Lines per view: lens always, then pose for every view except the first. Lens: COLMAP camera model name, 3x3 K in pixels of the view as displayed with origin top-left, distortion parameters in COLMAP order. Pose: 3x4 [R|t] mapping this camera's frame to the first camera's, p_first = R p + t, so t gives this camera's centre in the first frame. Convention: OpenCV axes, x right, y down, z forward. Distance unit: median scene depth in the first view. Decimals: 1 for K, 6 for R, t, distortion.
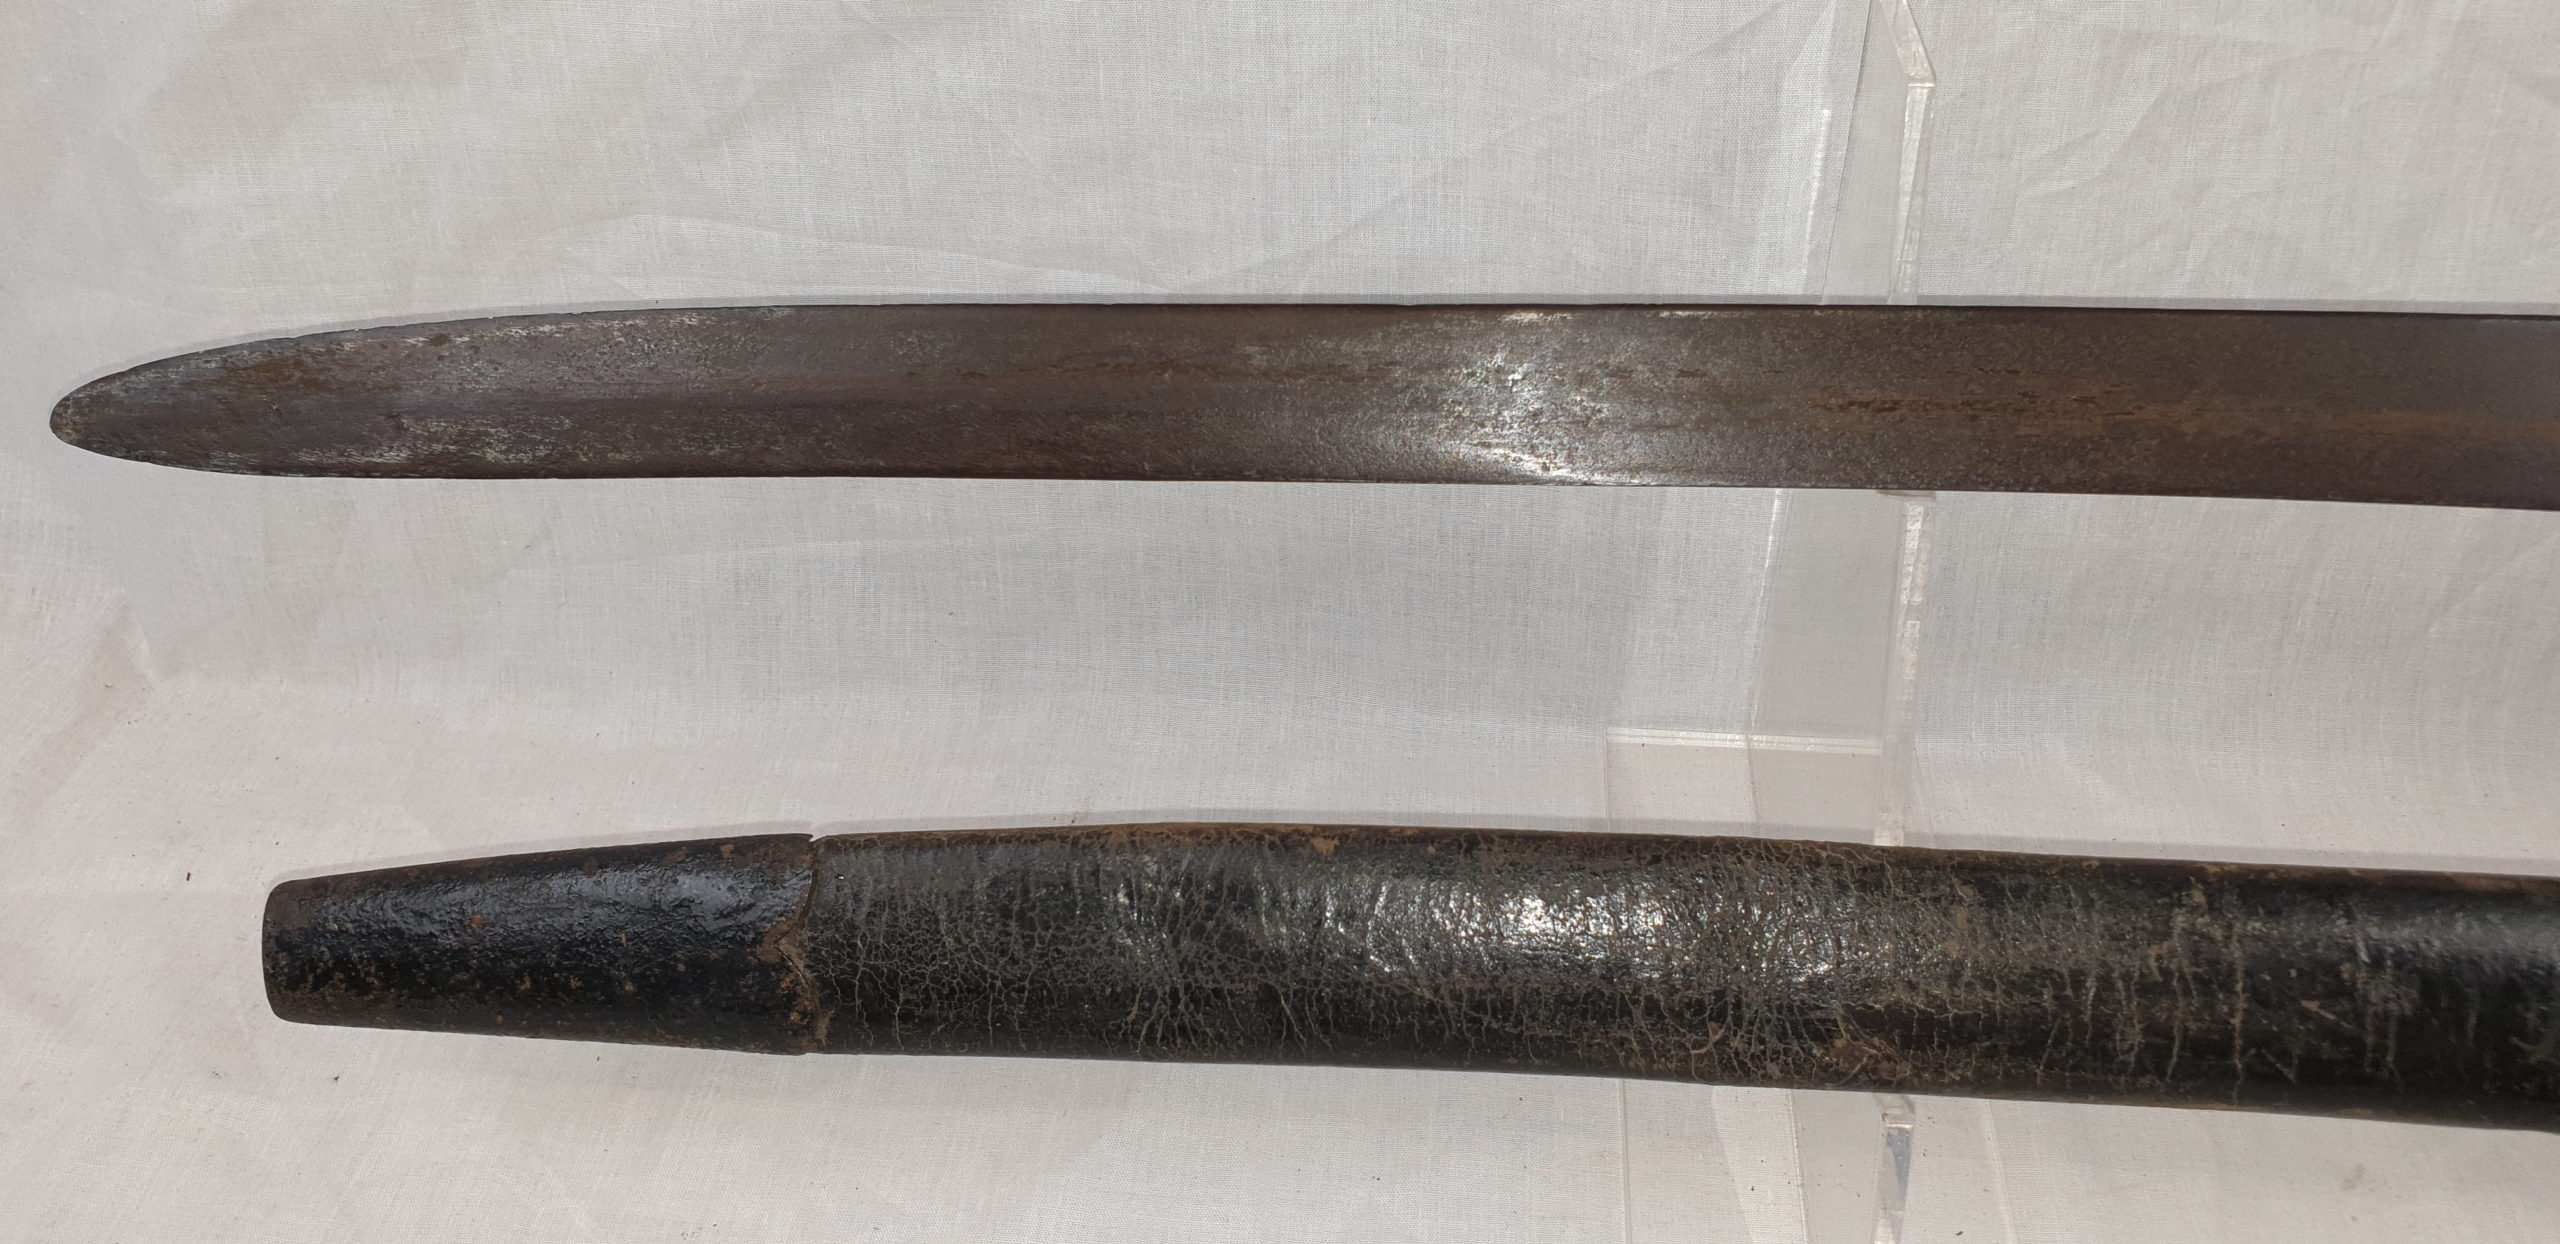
lens RADIAL K [[2030.5, 0, 1315.0], [0, 2030.5, 628.2], [0, 0, 1]] dist [0.031763, -0.042272]
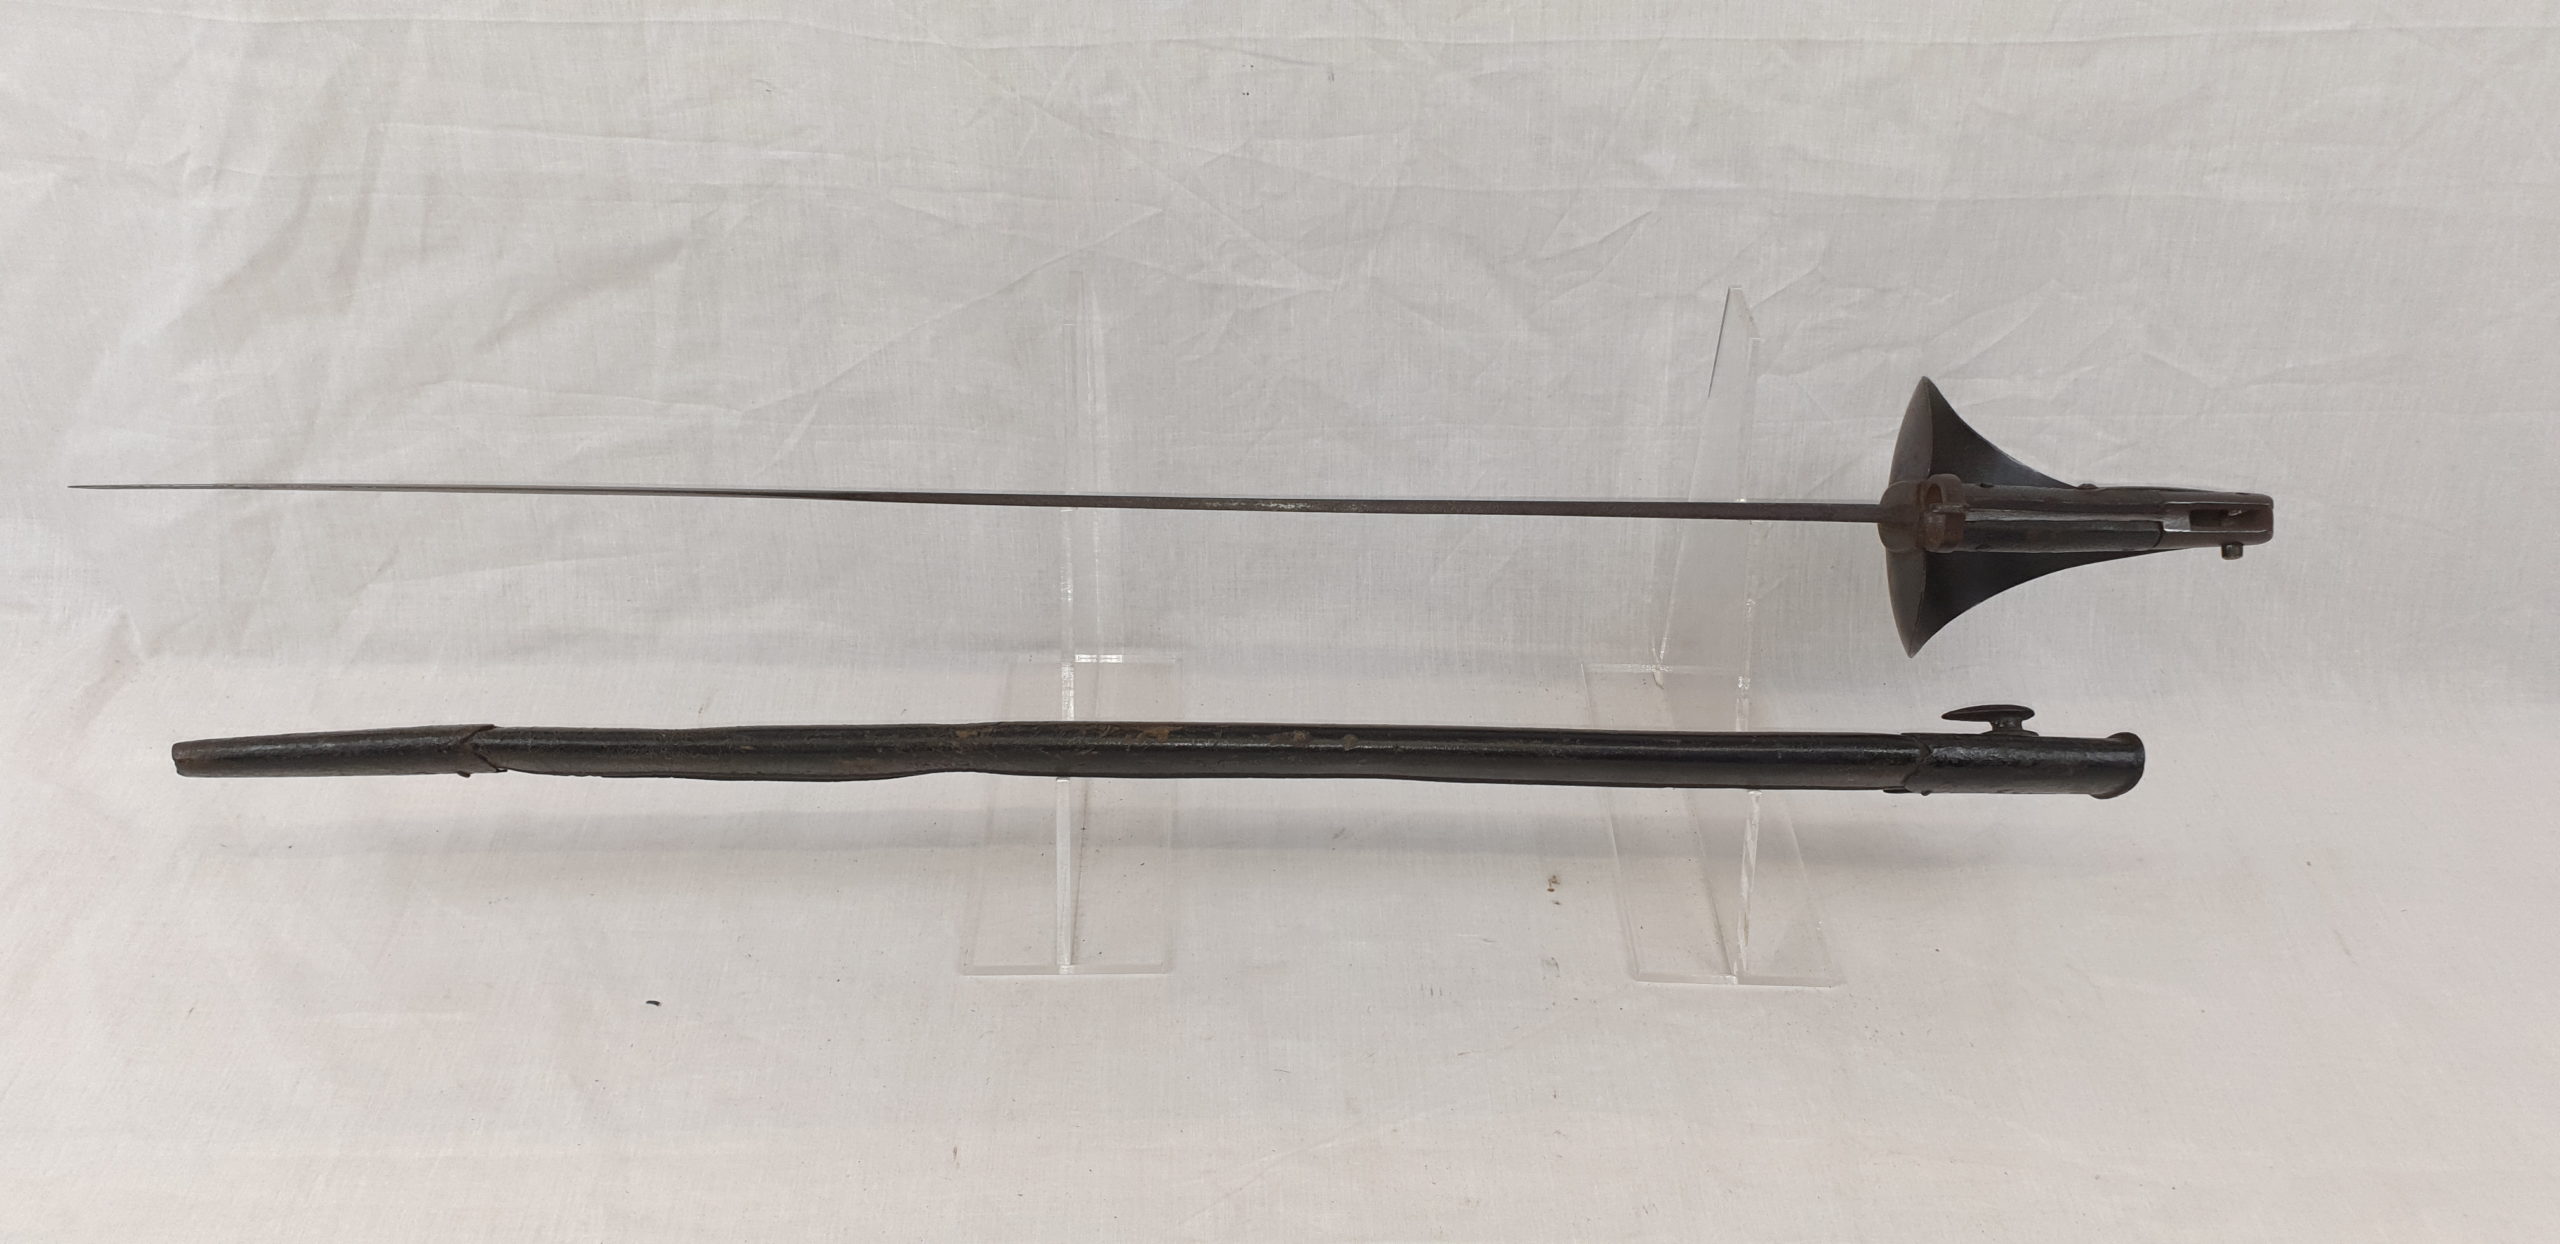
lens RADIAL K [[2030.5, 0, 1323.9], [0, 2030.5, 636.0], [0, 0, 1]] dist [0.031763, -0.042272]
pose [[0.990746, -0.034677, 0.131227, 0.222348], [0.041924, 0.997721, -0.052868, 0.173583], [-0.129095, 0.057880, 0.989942, -1.007324]]
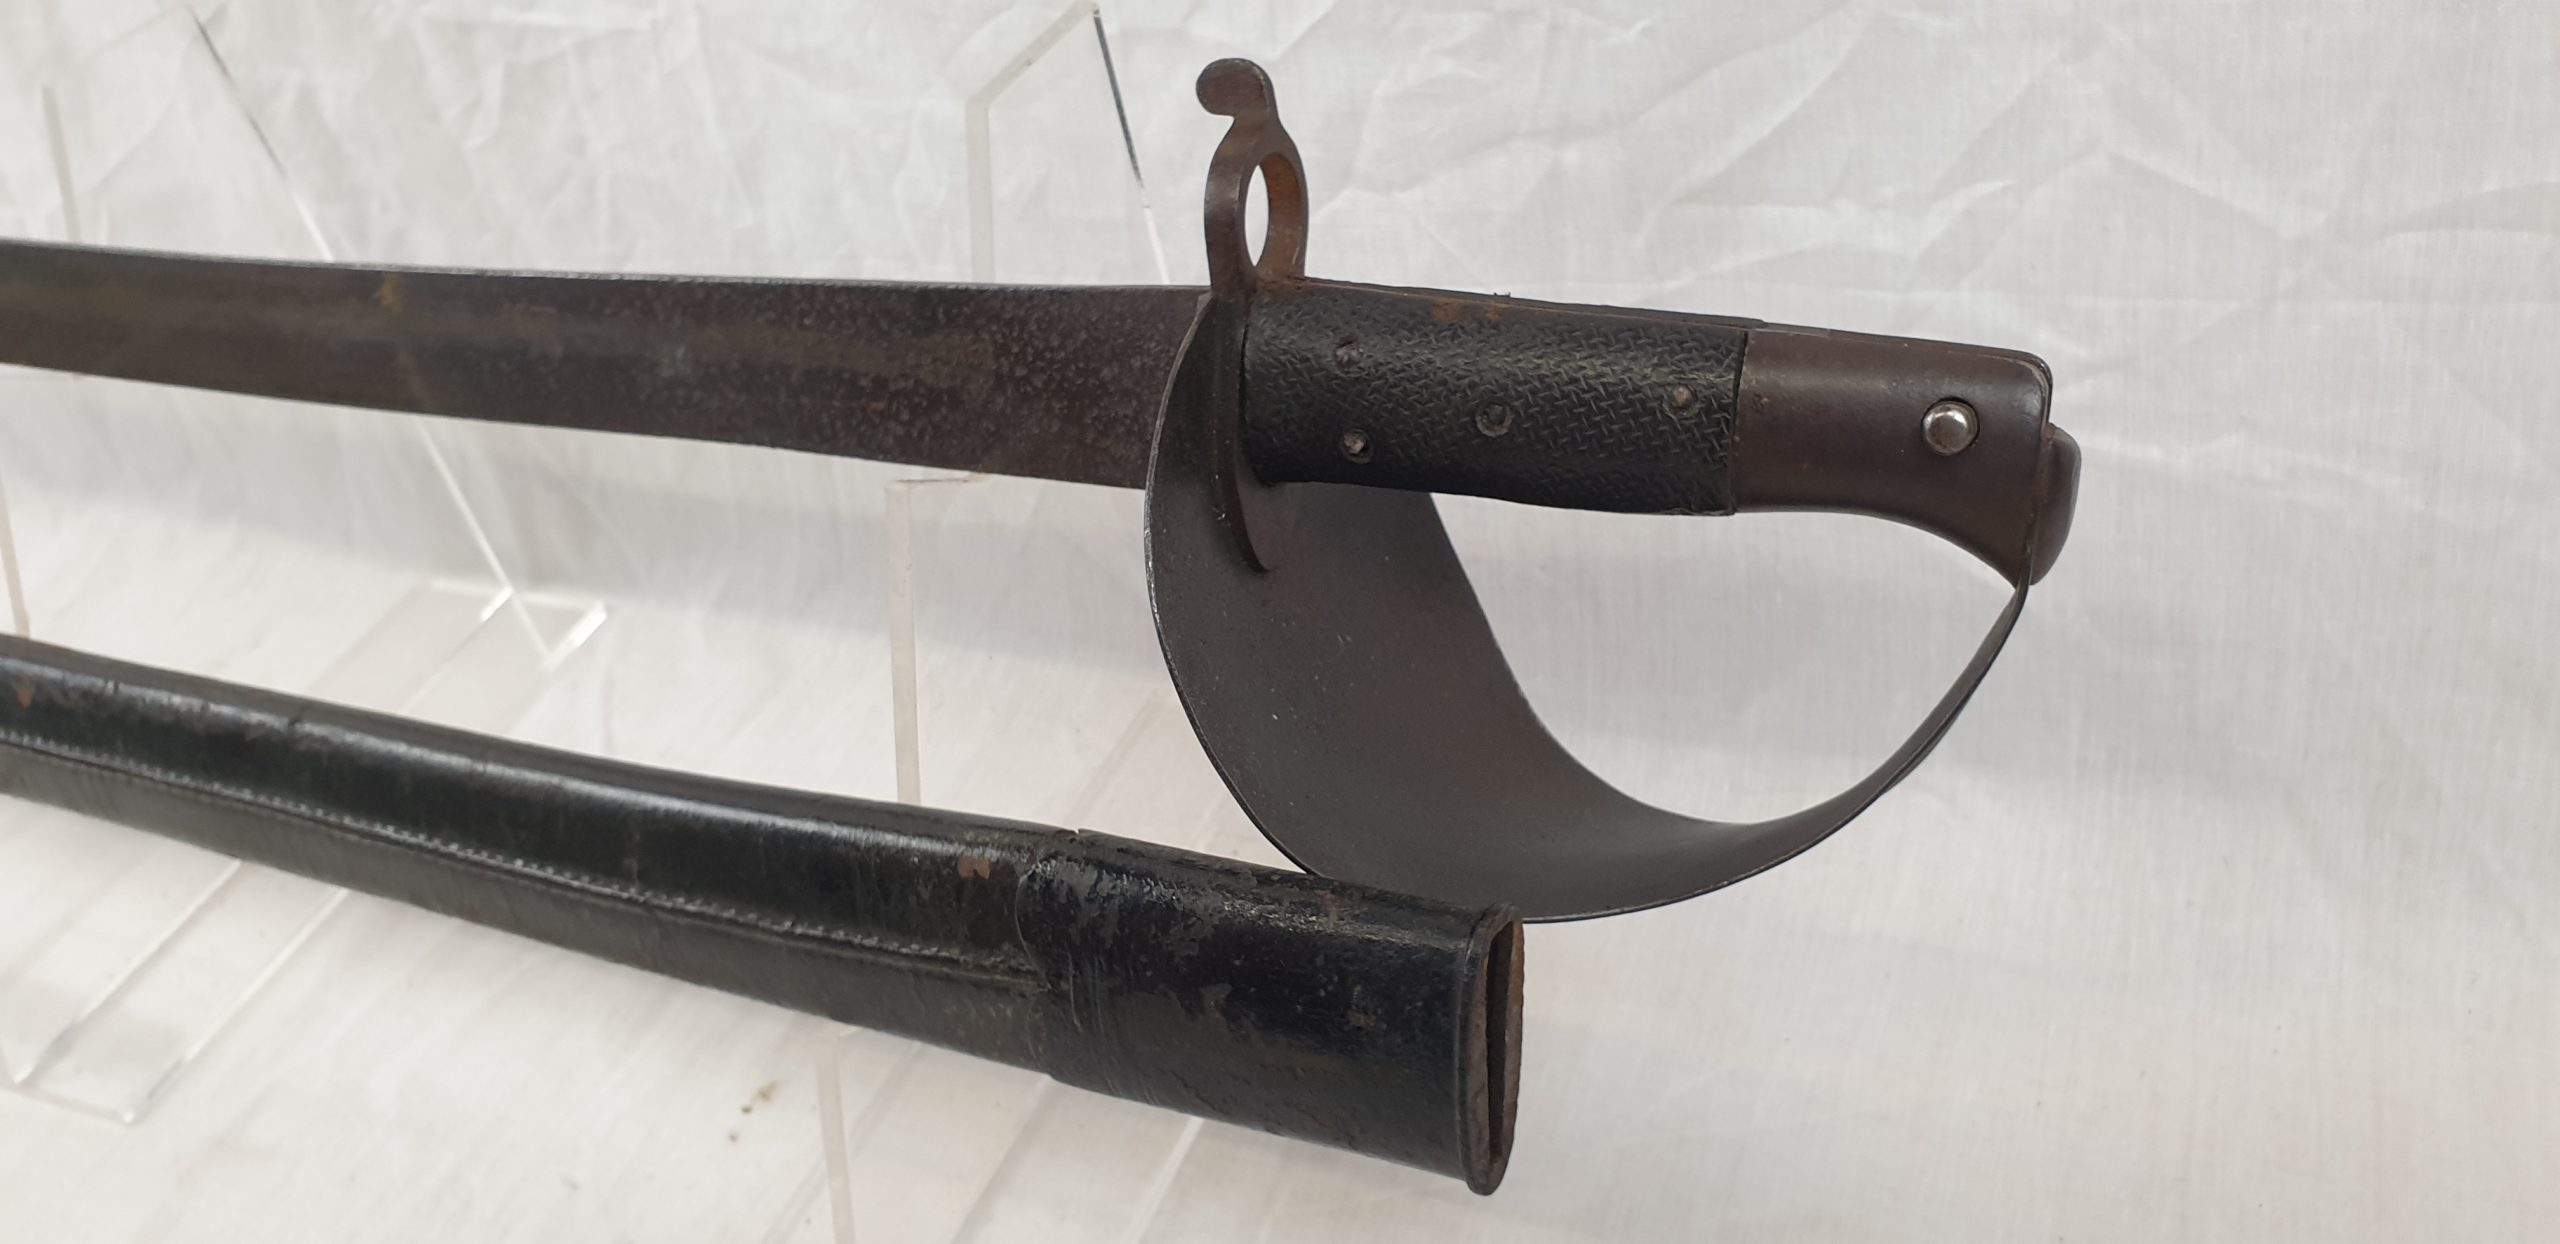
lens RADIAL K [[2030.5, 0, 1351.7], [0, 2030.5, 652.3], [0, 0, 1]] dist [0.031763, -0.042272]
pose [[0.946333, 0.073588, -0.314704, 1.314077], [-0.064927, 0.997169, 0.037929, 0.018204], [0.316604, -0.015460, 0.948432, -0.036491]]
